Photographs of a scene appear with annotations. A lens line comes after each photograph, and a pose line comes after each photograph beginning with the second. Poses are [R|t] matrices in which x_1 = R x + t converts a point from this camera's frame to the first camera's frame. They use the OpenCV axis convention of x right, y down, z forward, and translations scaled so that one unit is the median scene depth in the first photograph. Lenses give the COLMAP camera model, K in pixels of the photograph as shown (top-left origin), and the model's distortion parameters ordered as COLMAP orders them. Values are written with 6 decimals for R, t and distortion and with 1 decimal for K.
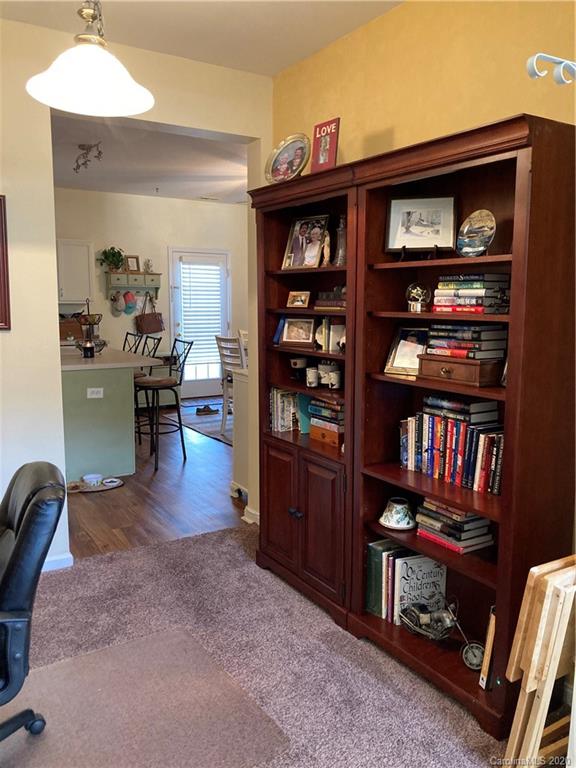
lens RADIAL K [[641.7, 0, 305.7], [0, 641.7, 383.5], [0, 0, 1]] dist [-0.031519, -0.007029]
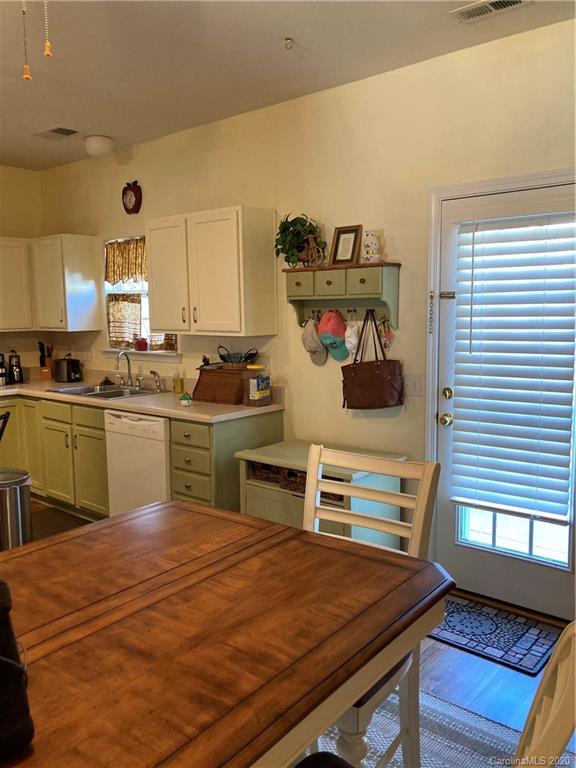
lens RADIAL K [[623.5, 0, 289.8], [0, 623.5, 383.0], [0, 0, 1]] dist [0.017038, -0.005149]
pose [[0.326076, 0.101020, -0.939930, 0.123100], [-0.098319, 0.992506, 0.072563, -0.120161], [0.940217, 0.068752, 0.333565, 0.819340]]
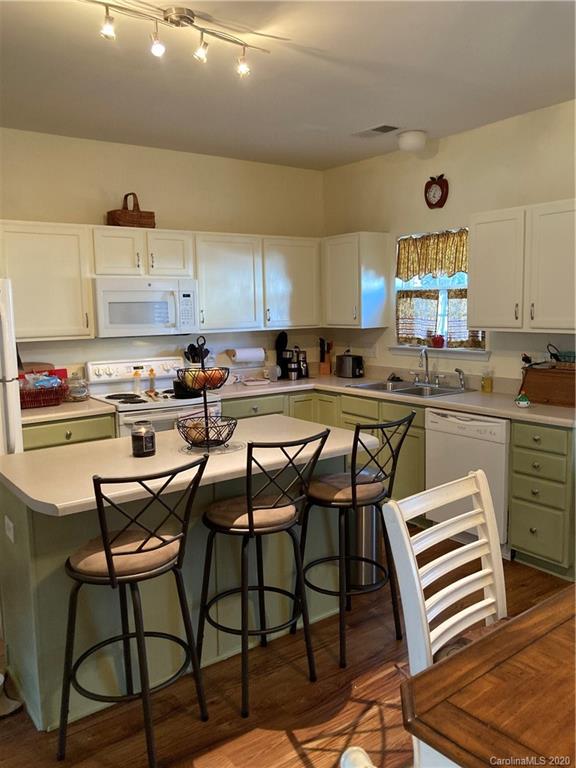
lens RADIAL K [[623.5, 0, 289.8], [0, 623.5, 383.0], [0, 0, 1]] dist [0.017038, -0.005149]
pose [[0.083055, 0.114676, -0.989925, 0.089603], [-0.097861, 0.989494, 0.106416, -0.110931], [0.991728, 0.088037, 0.093405, 0.708226]]
